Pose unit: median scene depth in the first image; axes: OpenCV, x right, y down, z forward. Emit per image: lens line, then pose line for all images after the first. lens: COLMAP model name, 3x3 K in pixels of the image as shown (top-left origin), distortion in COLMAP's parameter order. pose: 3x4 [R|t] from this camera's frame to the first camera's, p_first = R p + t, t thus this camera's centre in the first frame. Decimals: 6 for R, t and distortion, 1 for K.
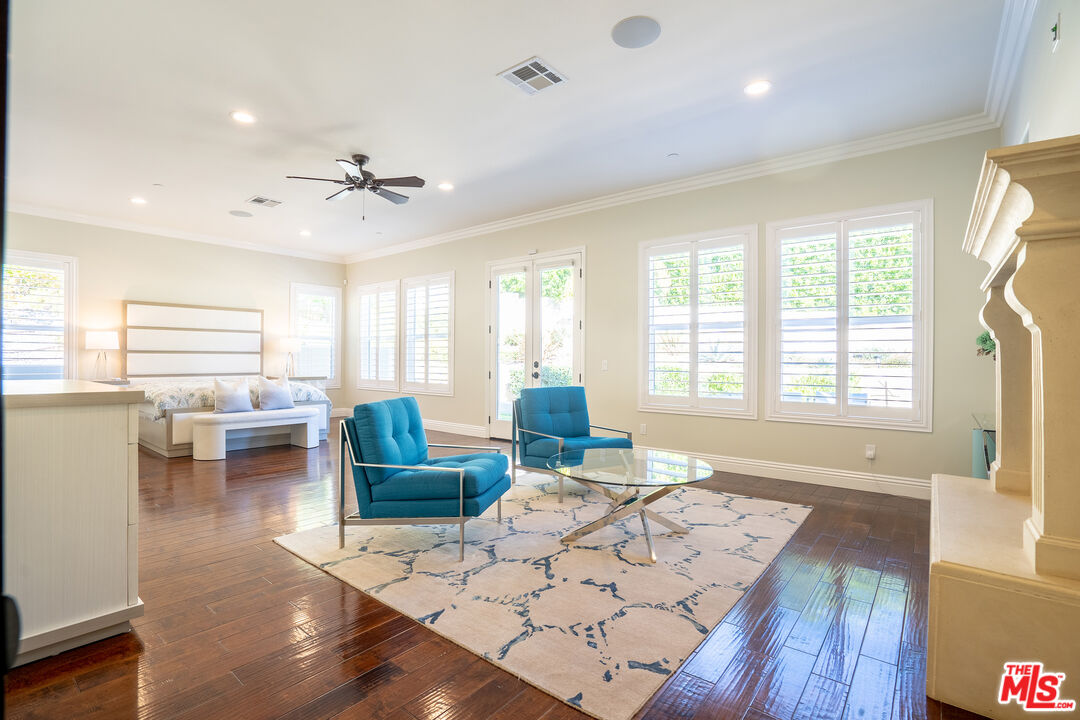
lens RADIAL K [[506.9, 0, 529.6], [0, 506.9, 352.8], [0, 0, 1]] dist [-0.062334, 0.023888]
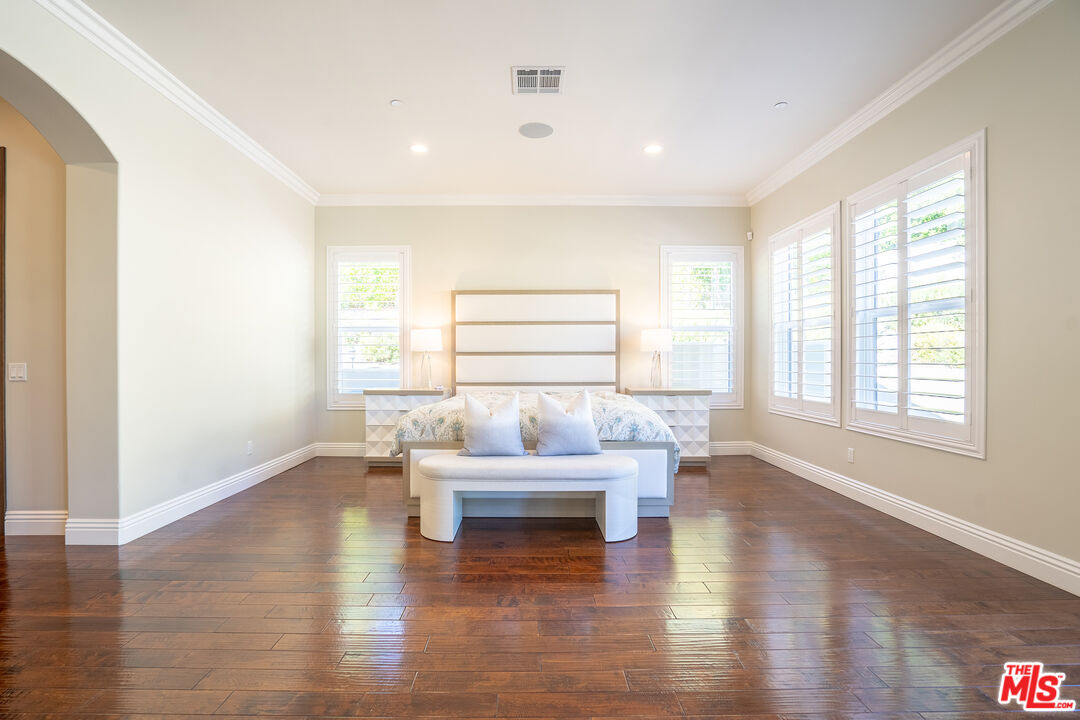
lens RADIAL K [[510.9, 0, 530.4], [0, 510.9, 367.9], [0, 0, 1]] dist [-0.059875, 0.023803]
pose [[0.642185, 0.006088, -0.766525, -0.096111], [0.014416, 0.999696, 0.020018, 0.005904], [0.766414, -0.023906, 0.641902, 0.566298]]
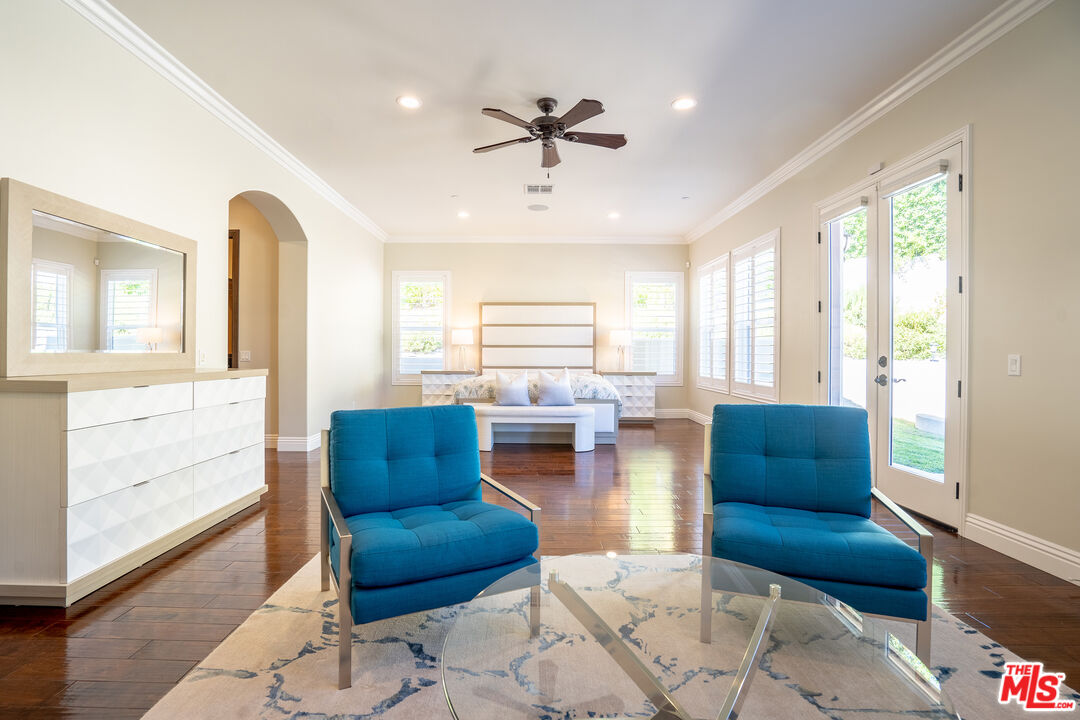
lens RADIAL K [[506.9, 0, 529.6], [0, 506.9, 352.8], [0, 0, 1]] dist [-0.062334, 0.023888]
pose [[0.637090, -0.000077, -0.770789, 0.187408], [0.008577, 0.999939, 0.006989, 0.005454], [0.770742, -0.011063, 0.637052, 0.325930]]
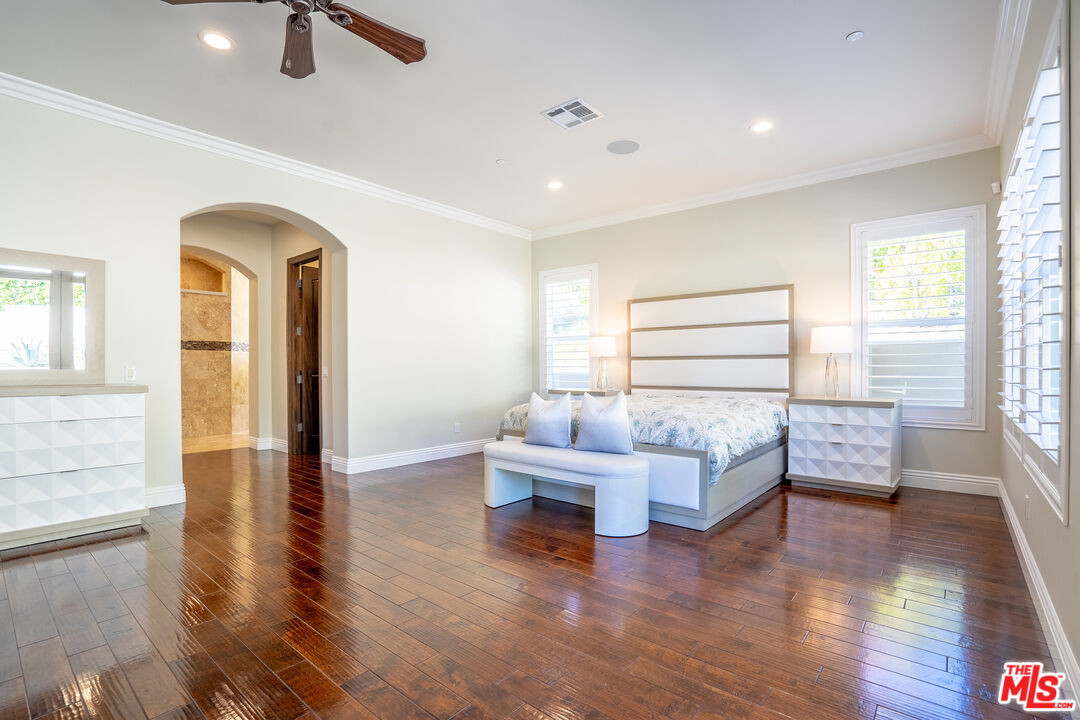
lens RADIAL K [[510.9, 0, 530.4], [0, 510.9, 367.9], [0, 0, 1]] dist [-0.059875, 0.023803]
pose [[-0.016831, -0.001657, -0.999857, 0.090562], [0.016944, 0.999855, -0.001942, 0.012853], [0.999715, -0.016974, -0.016800, 0.858347]]
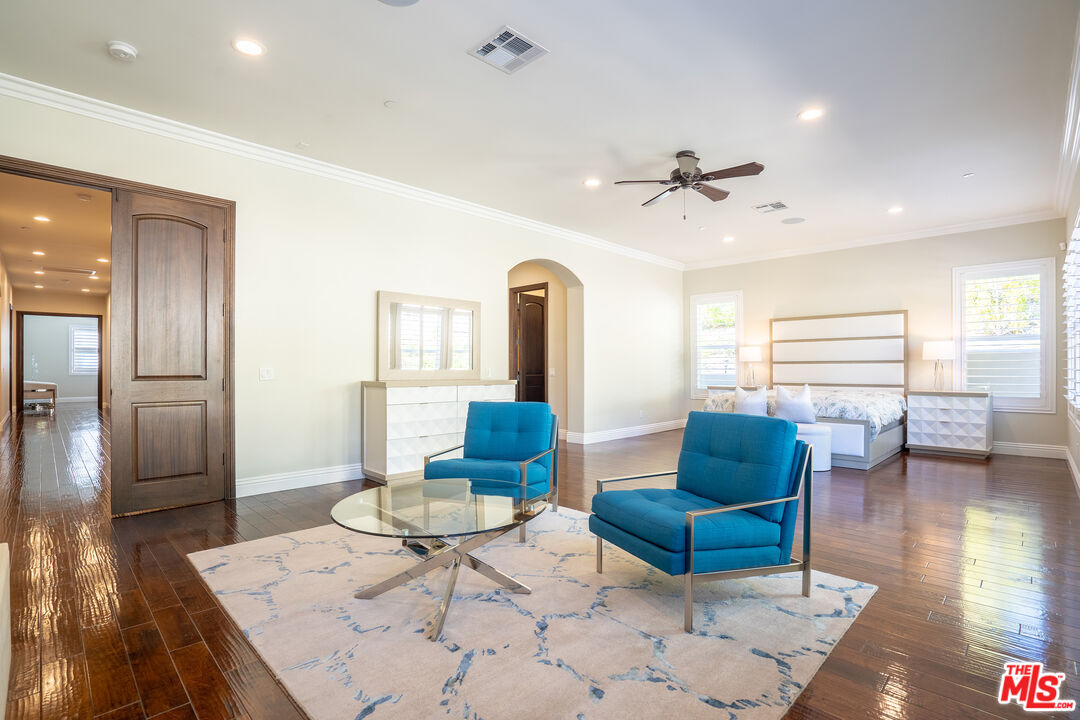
lens RADIAL K [[514.1, 0, 530.9], [0, 514.1, 364.4], [0, 0, 1]] dist [-0.056800, 0.020791]
pose [[-0.102229, -0.013270, -0.994672, 0.447684], [0.013656, 0.999798, -0.014742, 0.011251], [0.994667, -0.015090, -0.102027, 0.567023]]
